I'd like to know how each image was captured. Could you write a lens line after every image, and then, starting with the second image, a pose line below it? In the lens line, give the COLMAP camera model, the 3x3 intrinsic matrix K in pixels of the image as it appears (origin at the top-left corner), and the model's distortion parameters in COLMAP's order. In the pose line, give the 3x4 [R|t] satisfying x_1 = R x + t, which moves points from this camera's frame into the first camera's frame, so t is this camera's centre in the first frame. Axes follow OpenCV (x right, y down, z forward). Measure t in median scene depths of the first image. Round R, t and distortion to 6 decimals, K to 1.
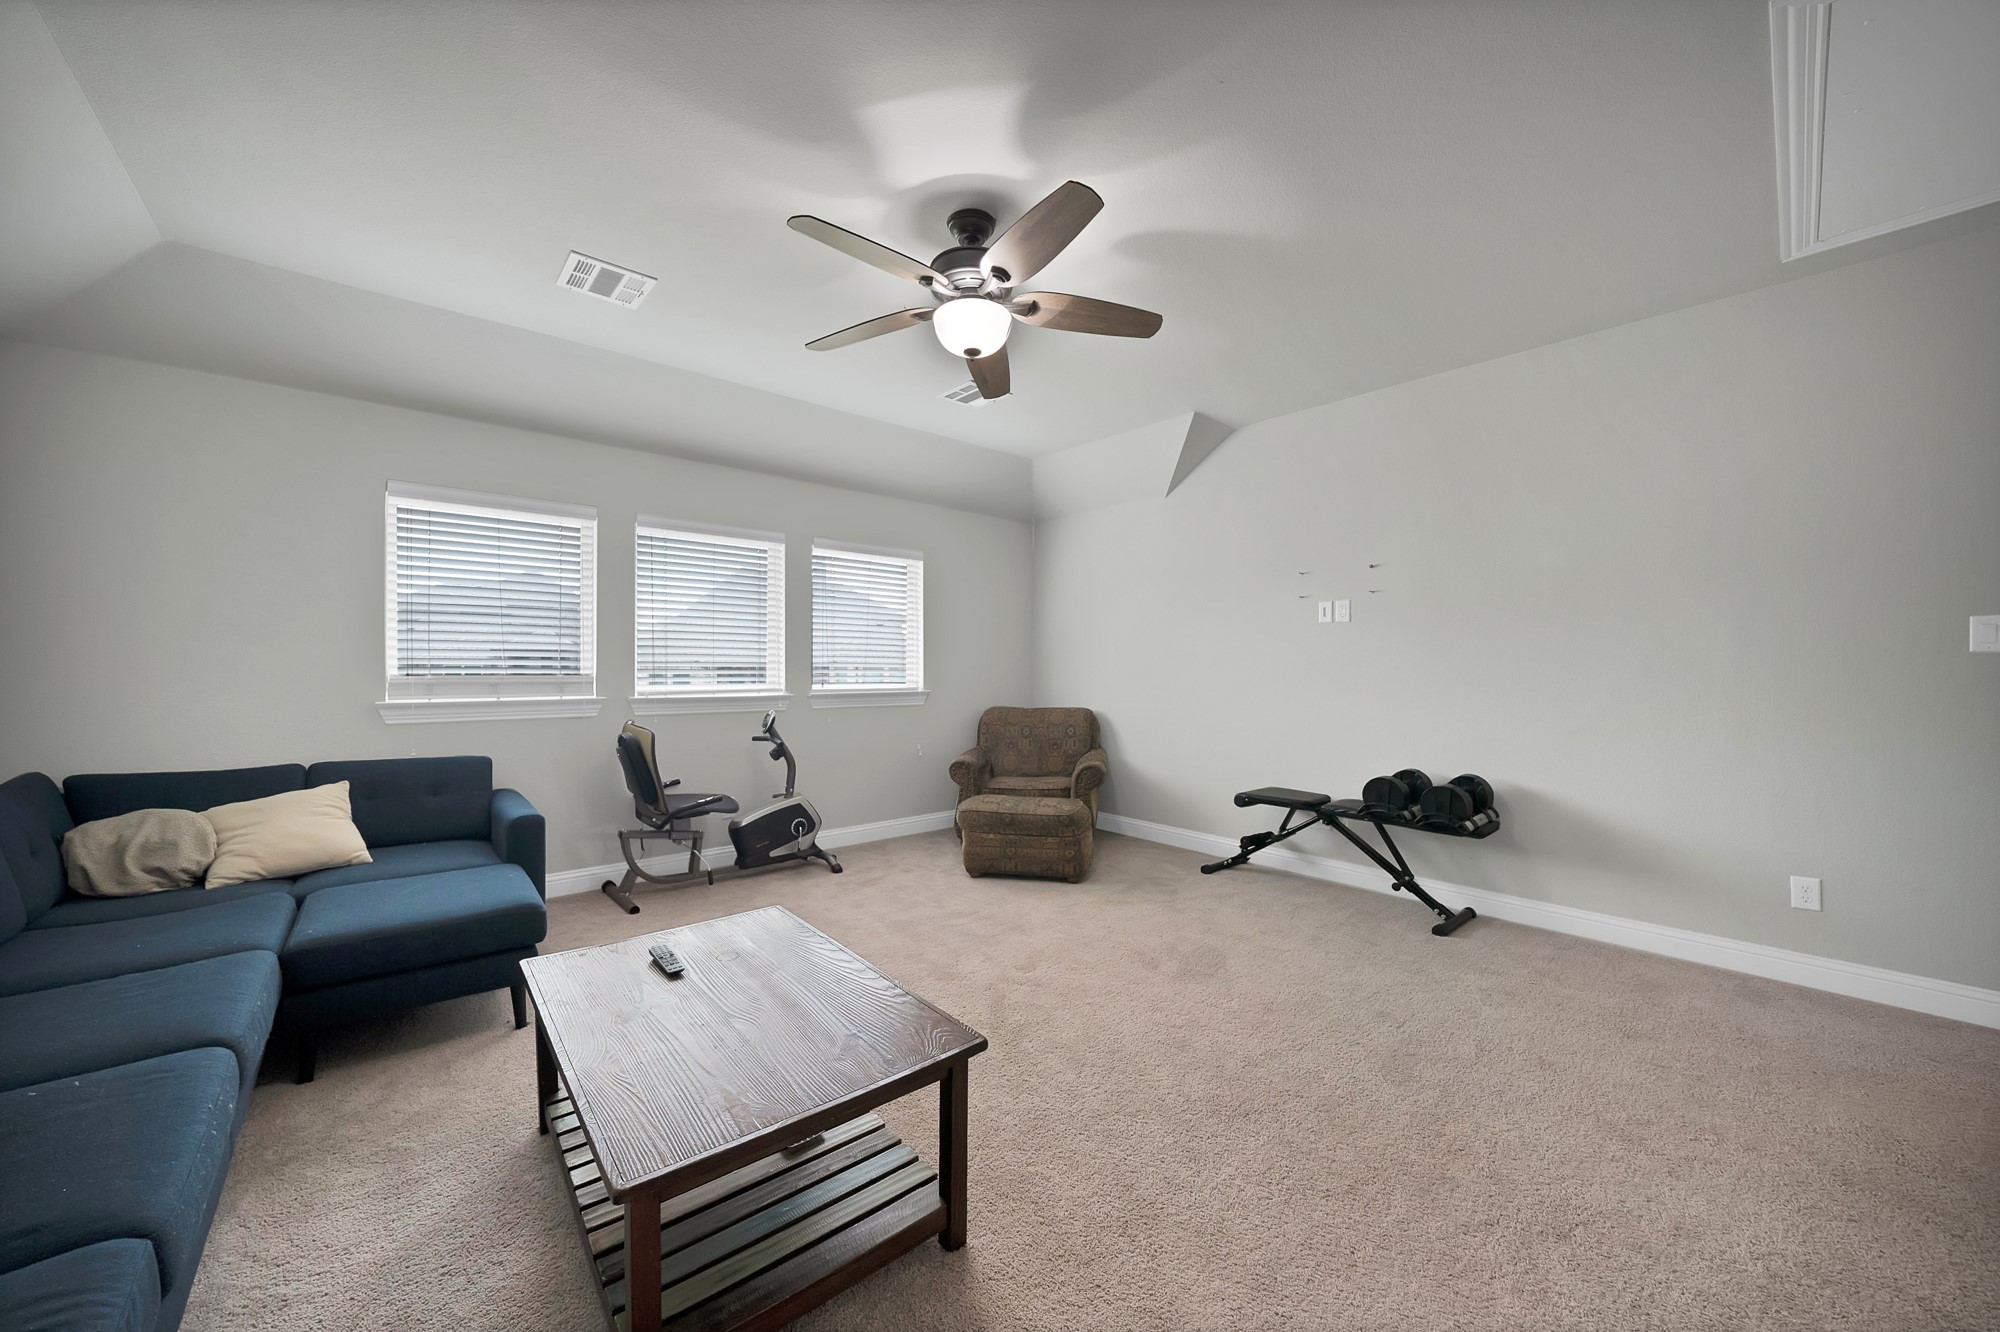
lens RADIAL K [[716.9, 0, 993.0], [0, 716.9, 674.3], [0, 0, 1]] dist [-0.030994, 0.004804]
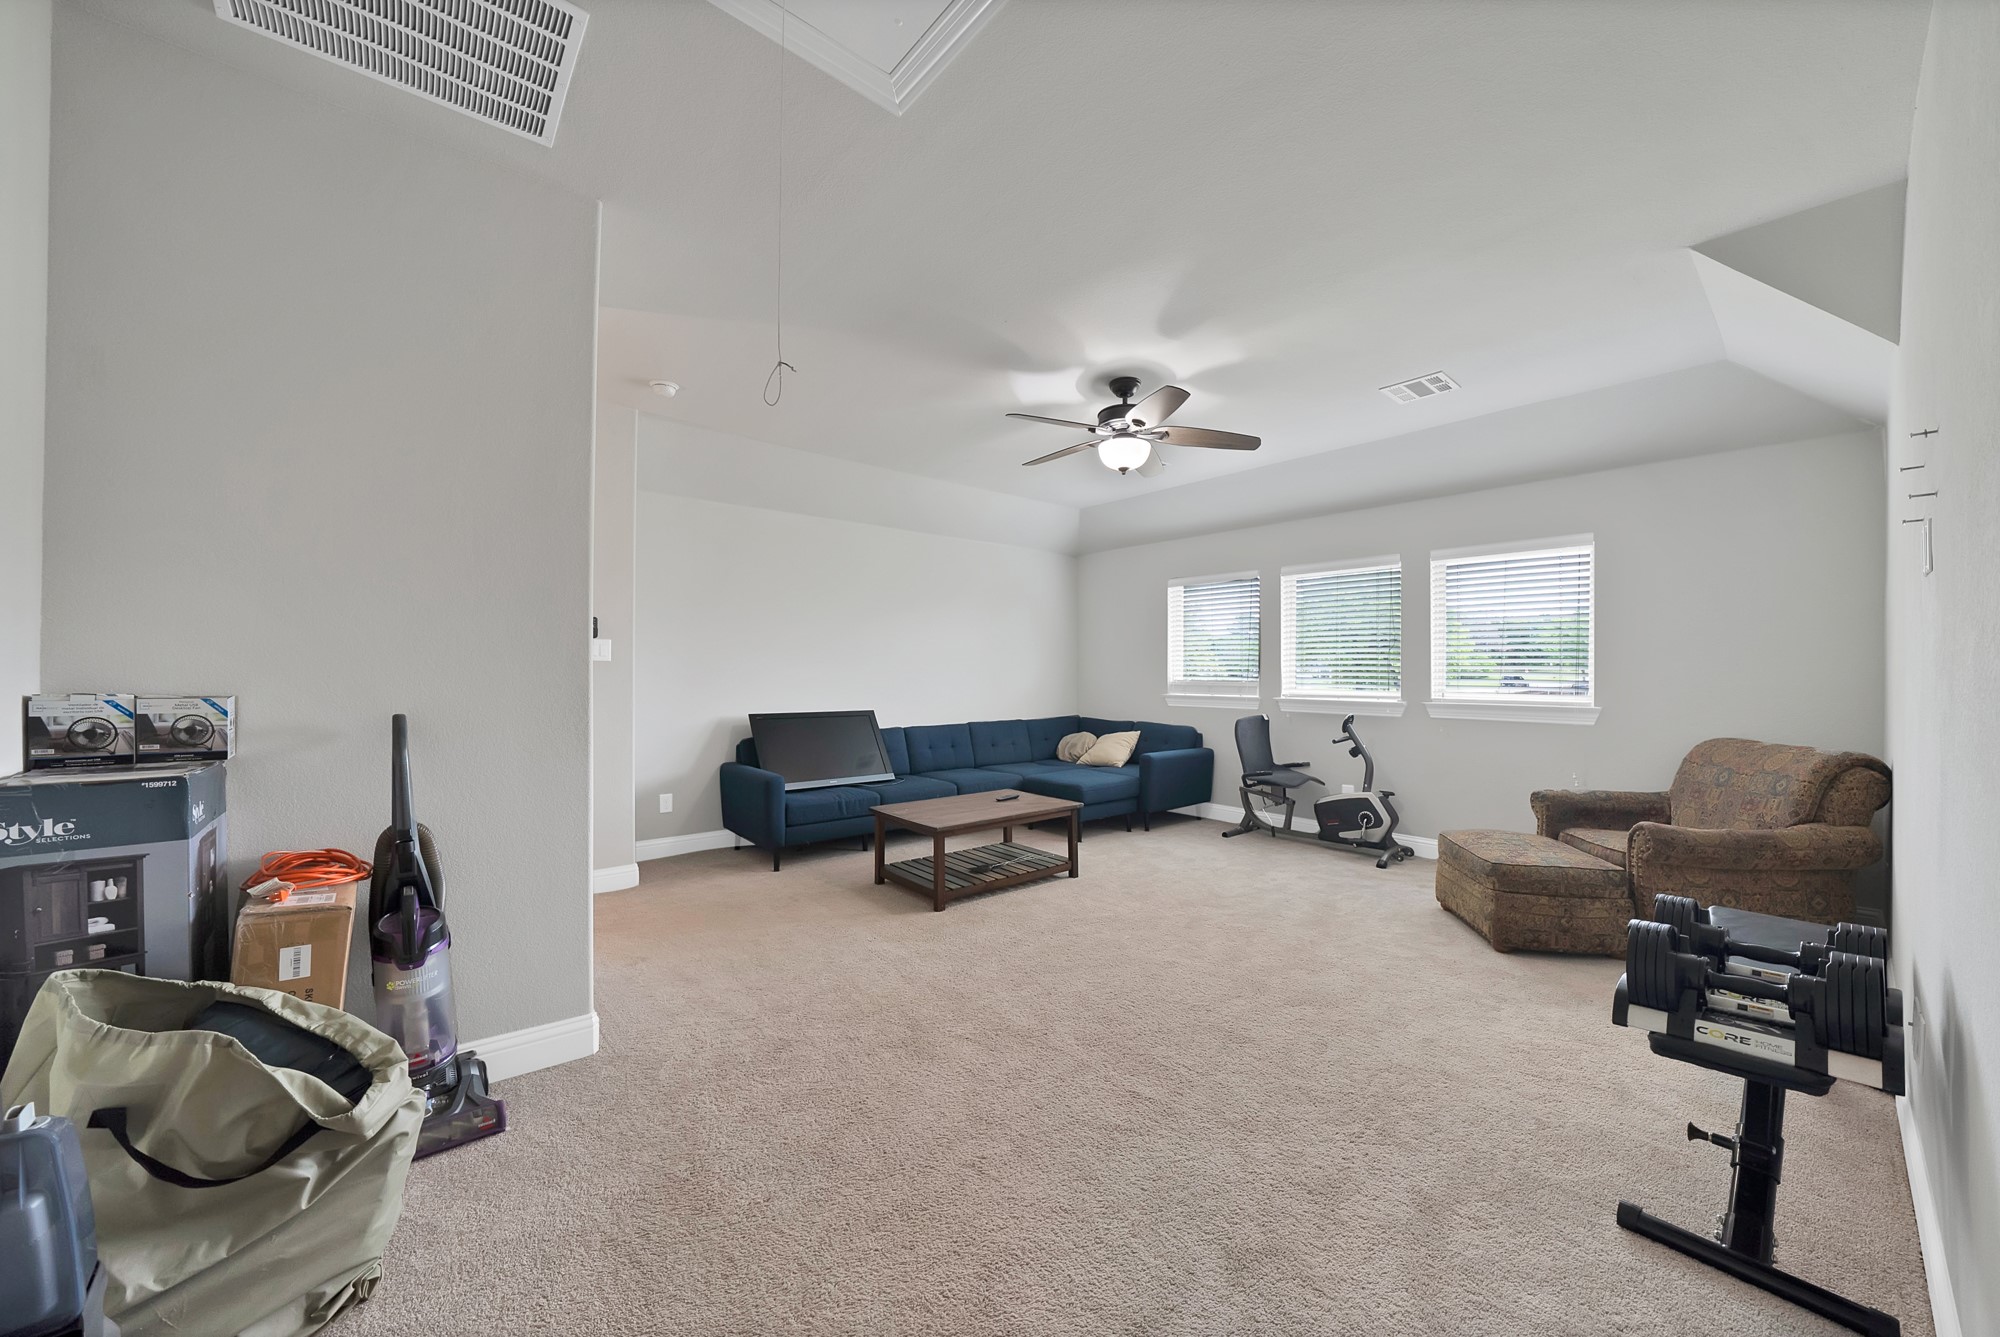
lens RADIAL K [[716.9, 0, 993.0], [0, 716.9, 676.8], [0, 0, 1]] dist [-0.030994, 0.004804]
pose [[-0.015096, 0.003845, -0.999879, 0.953976], [-0.007881, 0.999961, 0.003965, -0.011989], [0.999855, 0.007940, -0.015065, 0.471229]]
